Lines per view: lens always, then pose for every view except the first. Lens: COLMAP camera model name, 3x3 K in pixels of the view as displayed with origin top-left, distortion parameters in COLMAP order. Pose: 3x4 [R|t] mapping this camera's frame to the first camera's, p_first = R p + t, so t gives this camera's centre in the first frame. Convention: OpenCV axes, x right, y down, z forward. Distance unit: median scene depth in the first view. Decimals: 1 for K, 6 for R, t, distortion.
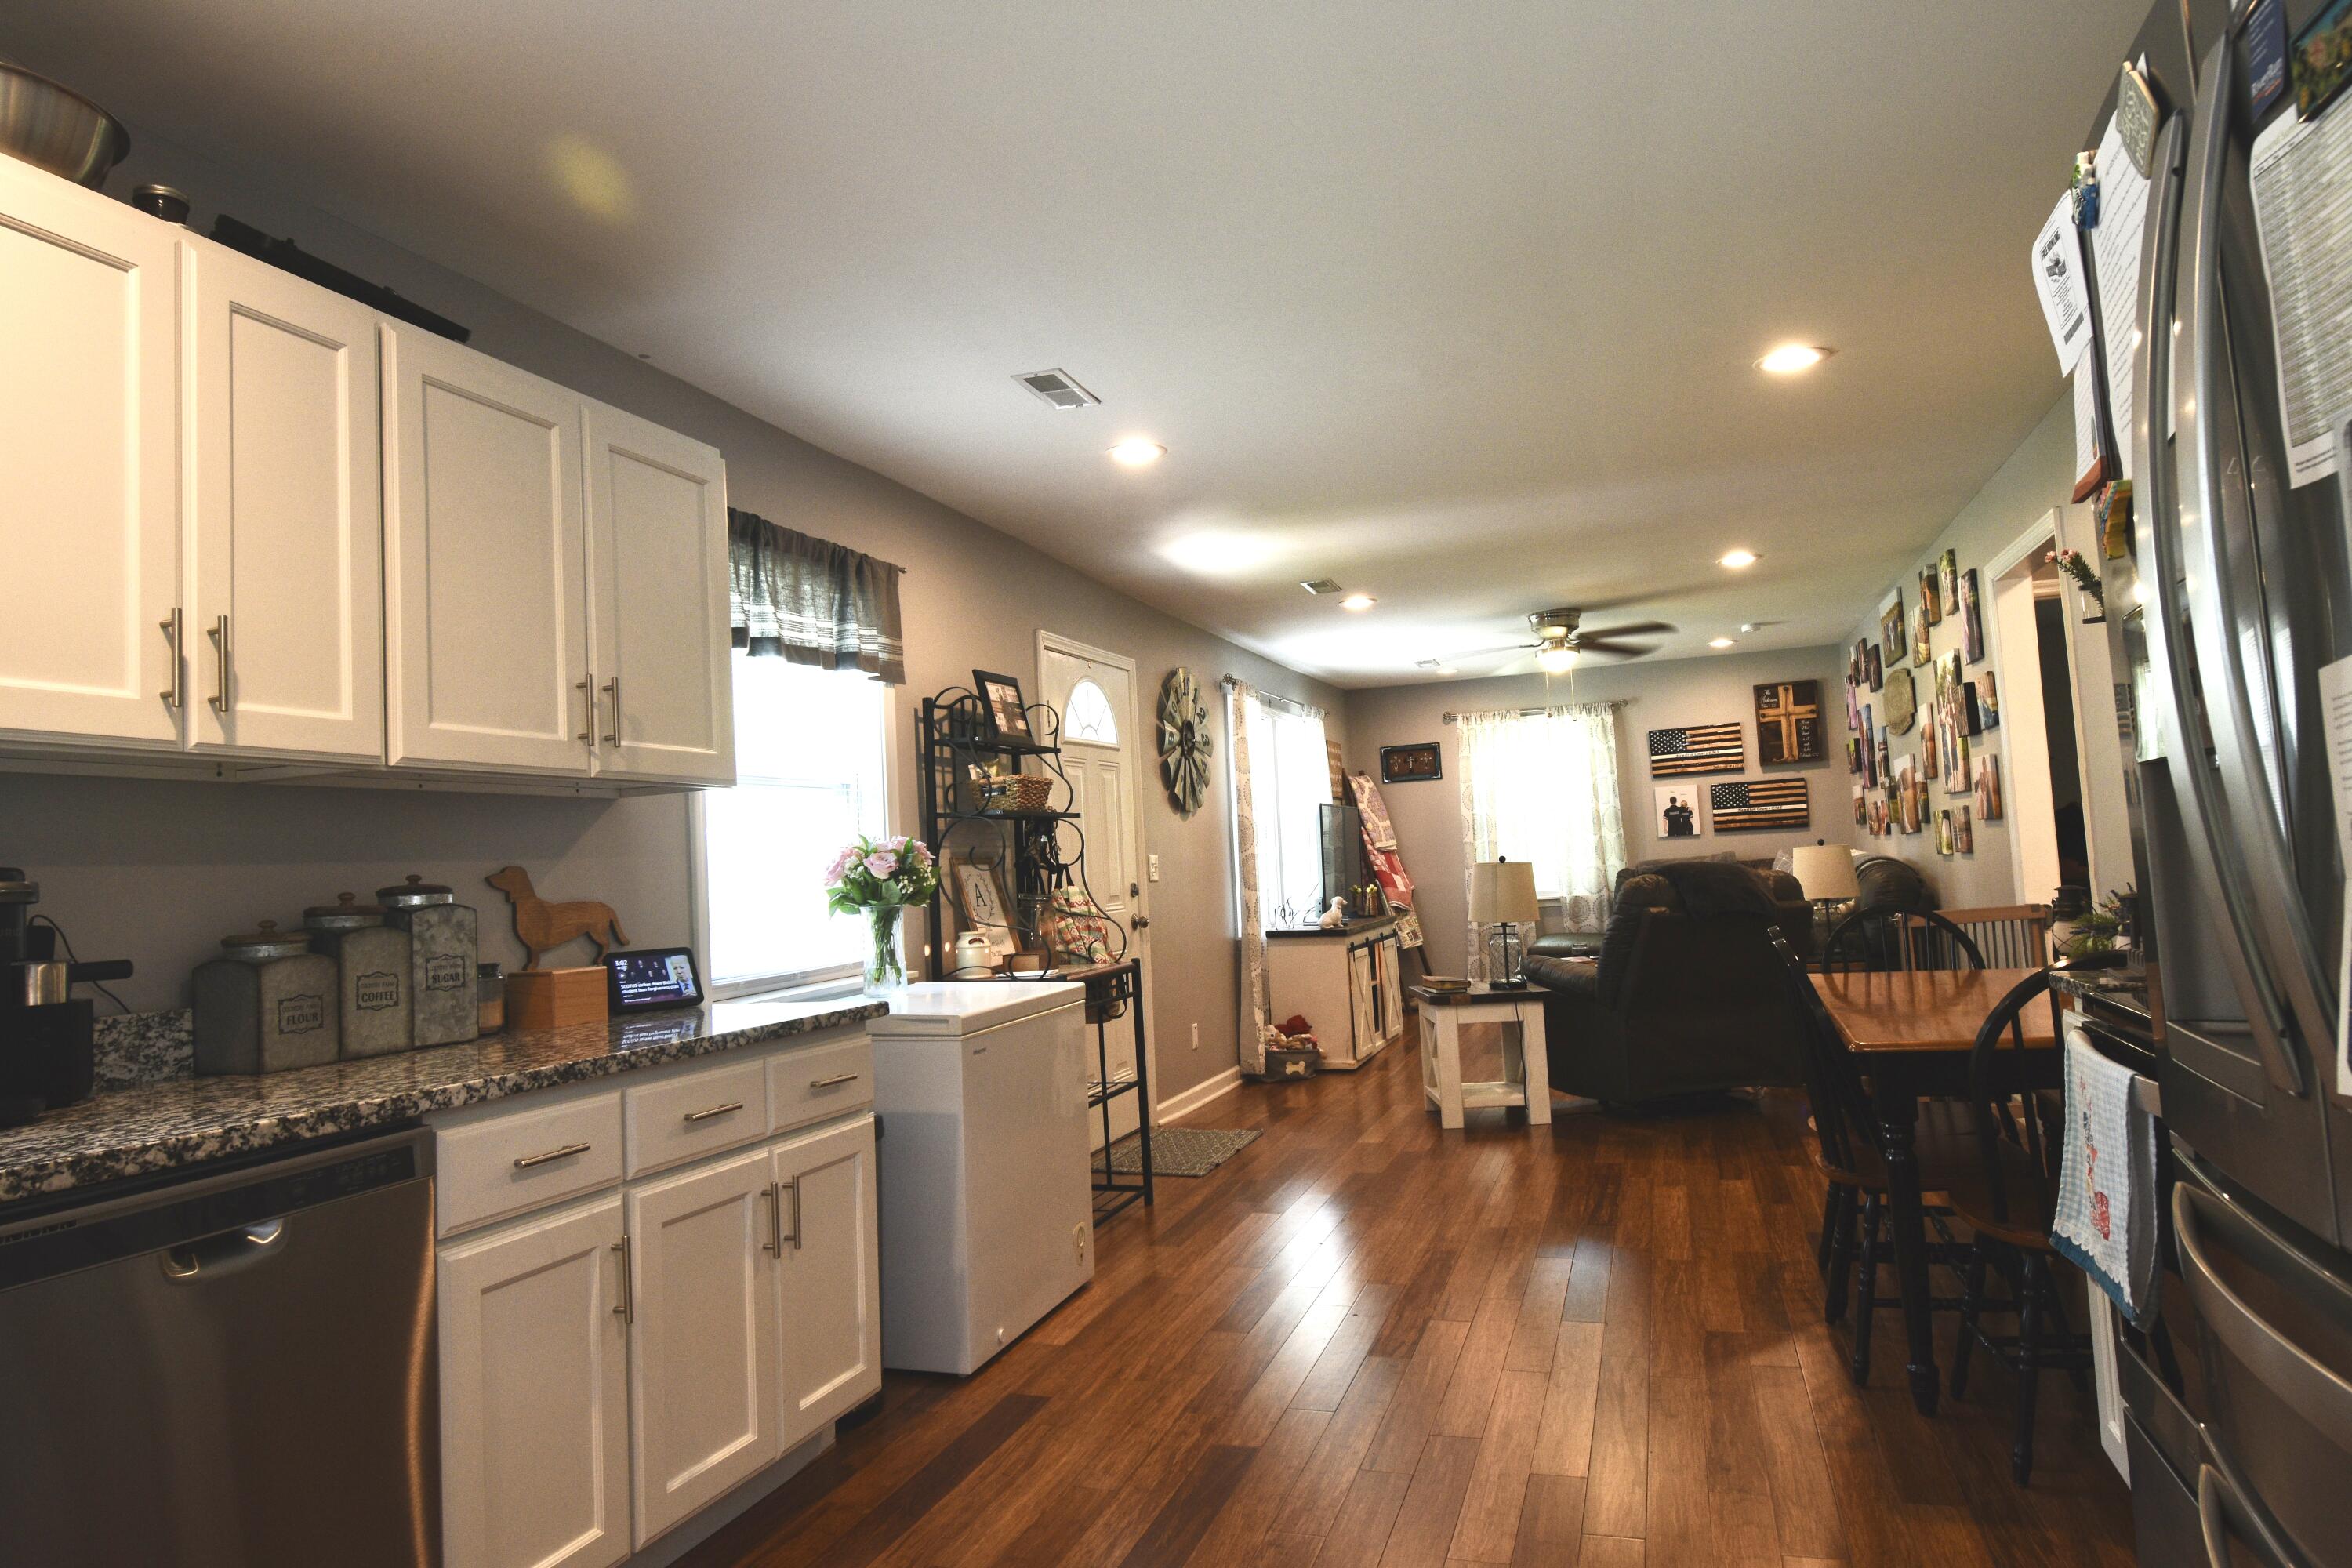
lens RADIAL K [[1445.1, 0, 1176.0], [0, 1445.1, 784.0], [0, 0, 1]] dist [0.002986, 0.000130]
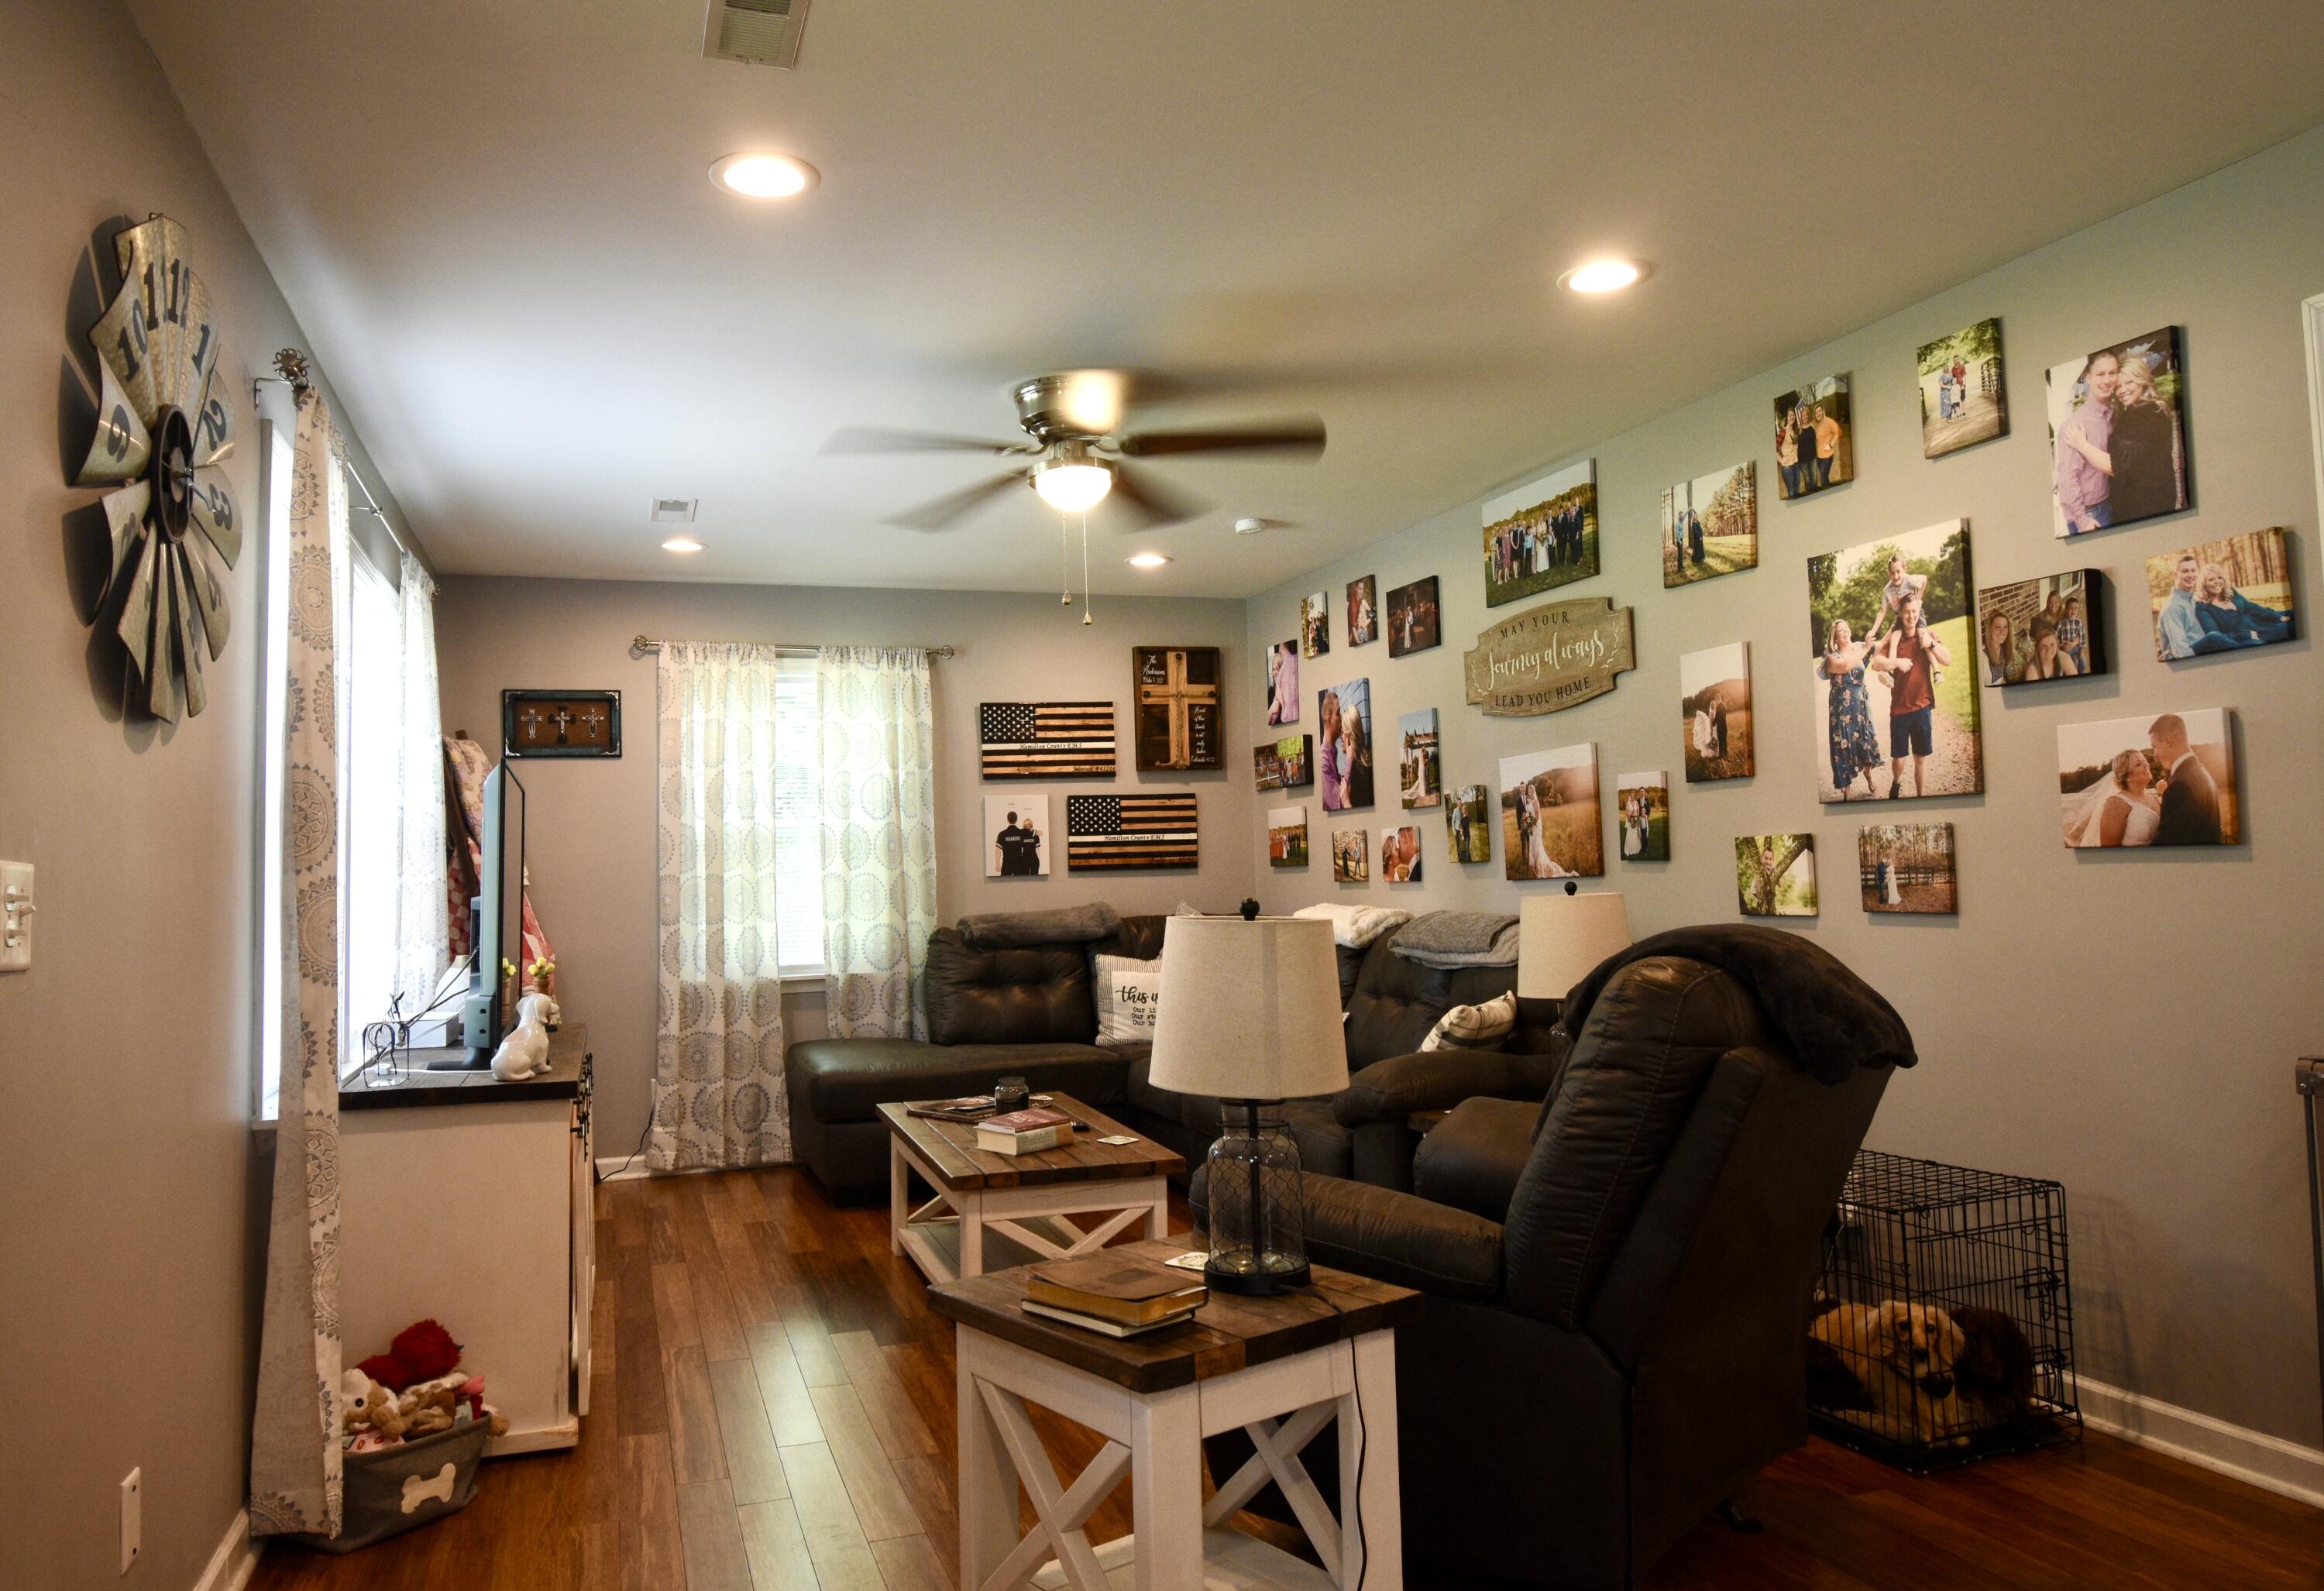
lens RADIAL K [[1548.0, 0, 1132.1], [0, 1548.0, 786.7], [0, 0, 1]] dist [0.012097, -0.025931]
pose [[0.793831, 0.066976, 0.604439, -0.016382], [-0.049616, 0.997736, -0.045394, 0.026540], [-0.606111, 0.006045, 0.795357, 0.461422]]
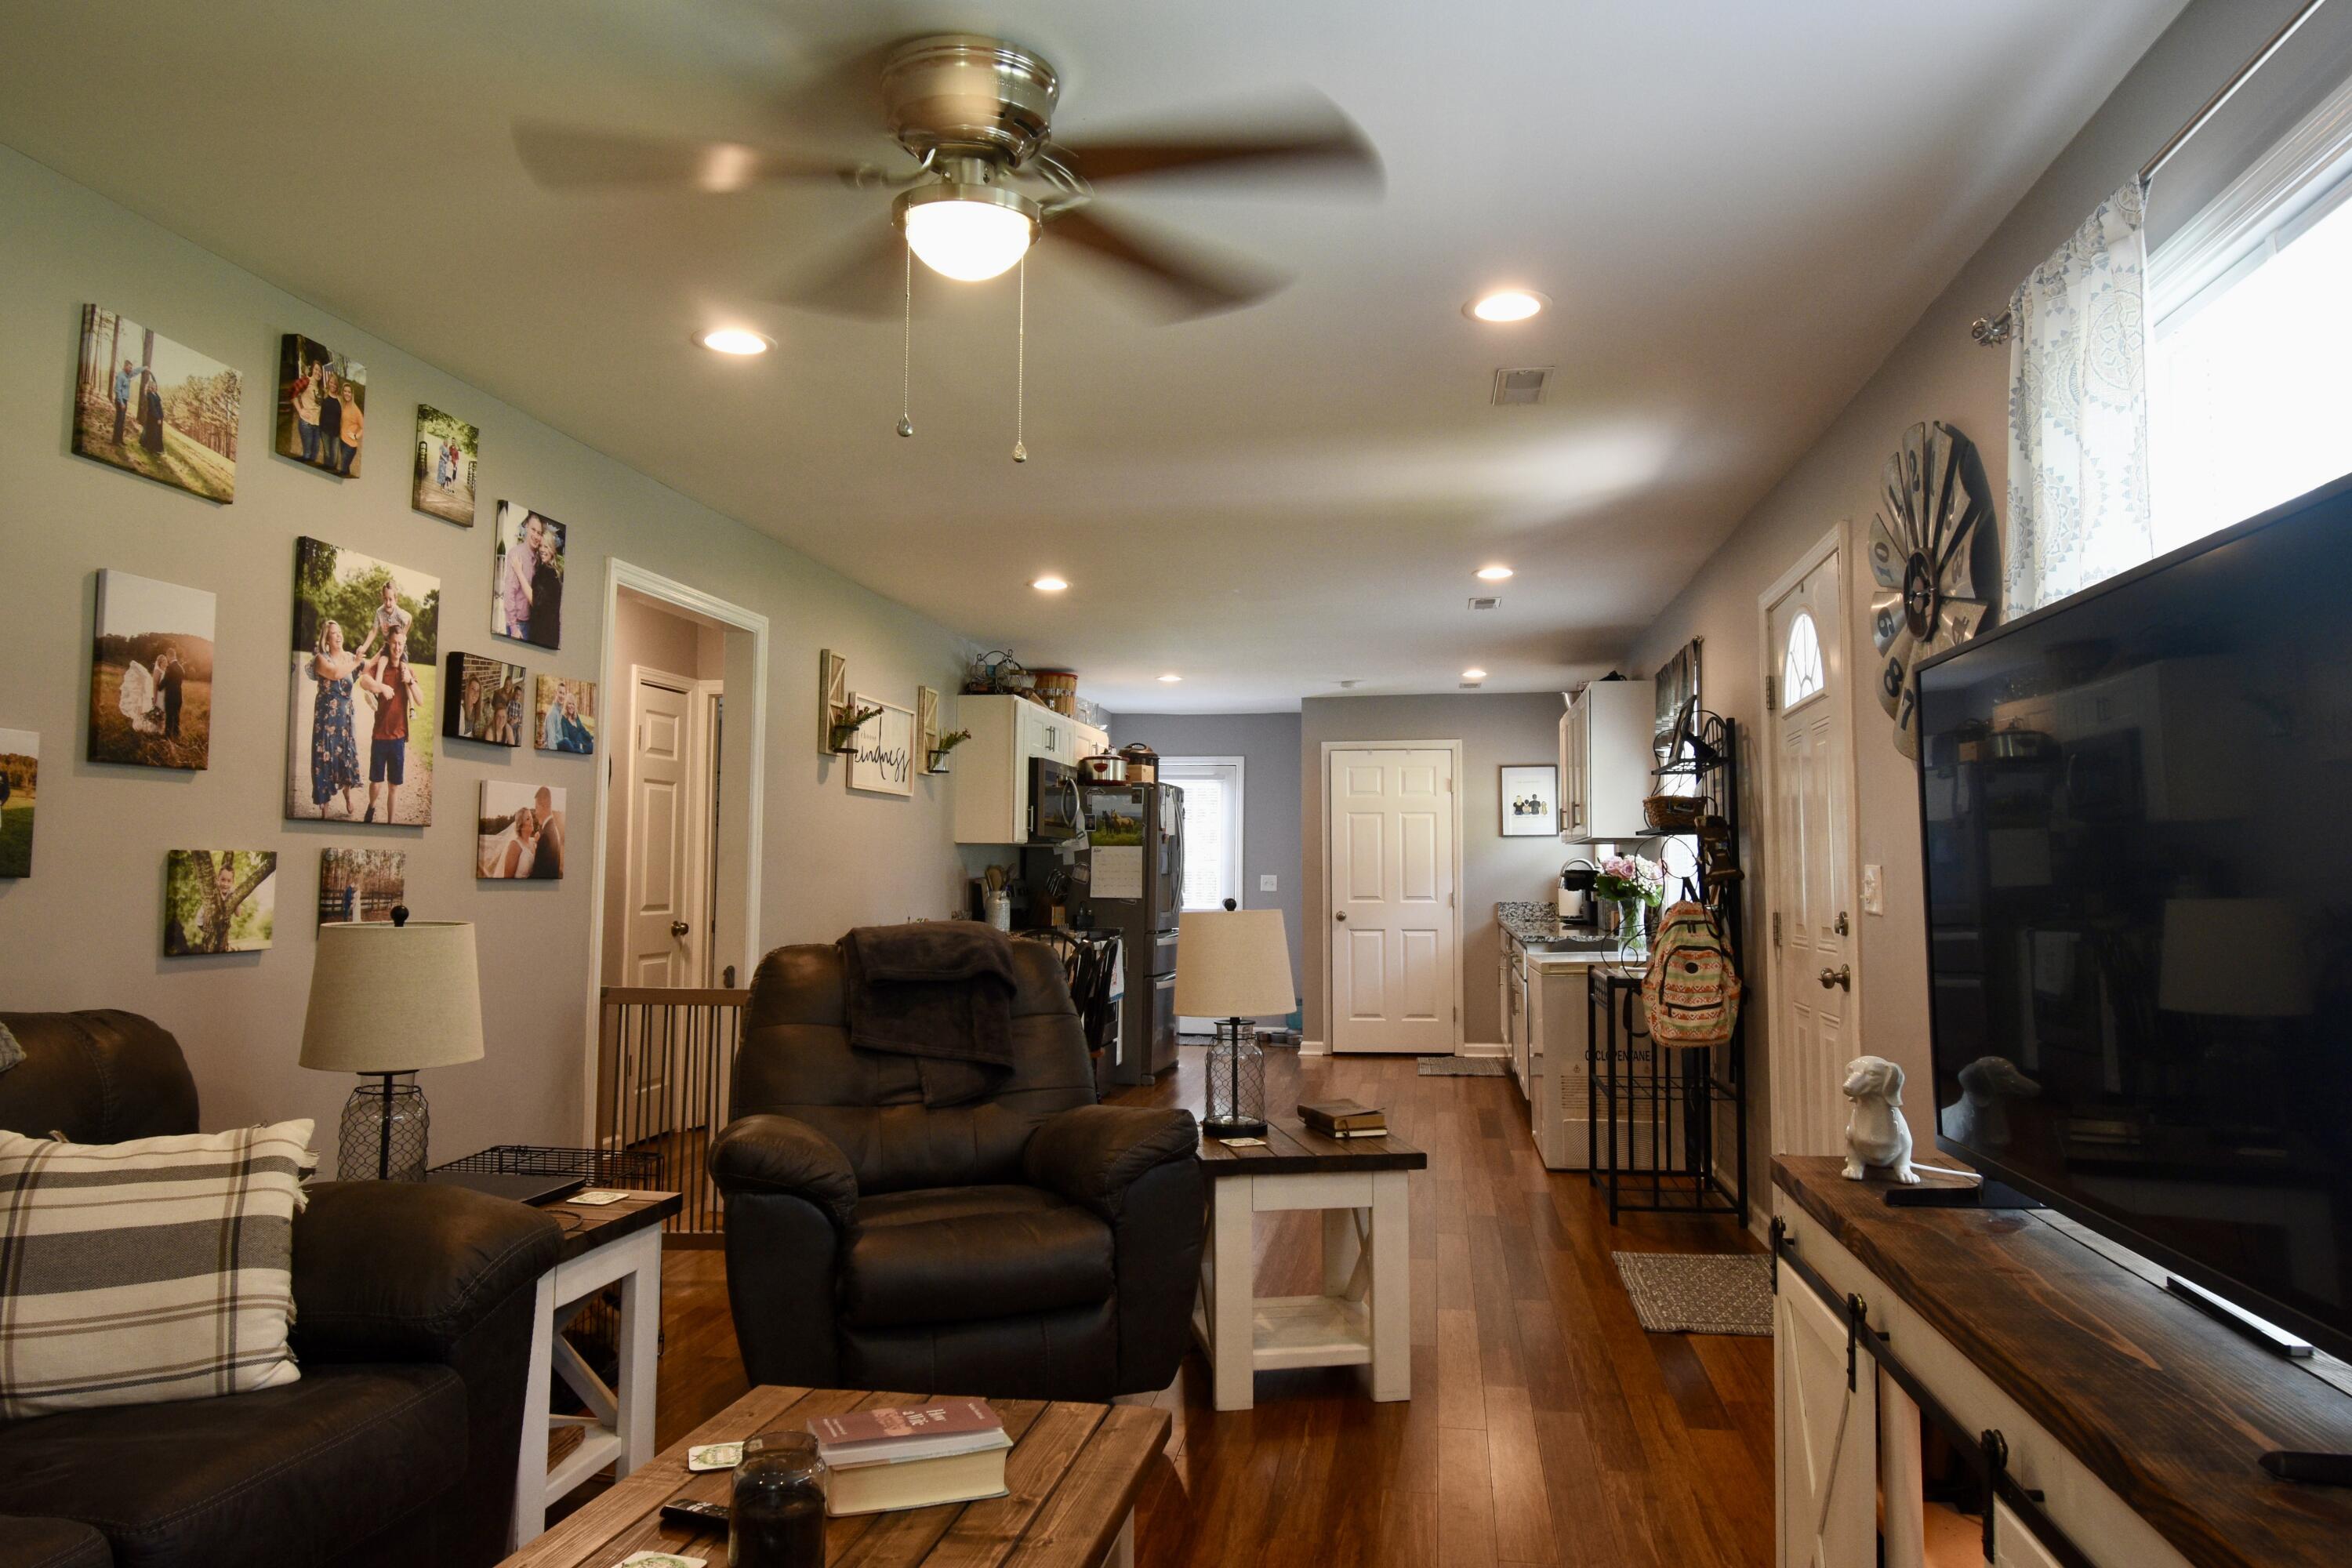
lens RADIAL K [[1521.9, 0, 1176.0], [0, 1521.9, 784.0], [0, 0, 1]] dist [0.017423, -0.030838]
pose [[-0.986357, 0.041009, -0.159429, 0.219015], [0.058976, 0.992219, -0.109651, 0.044837], [0.153691, -0.117558, -0.981101, 1.020886]]
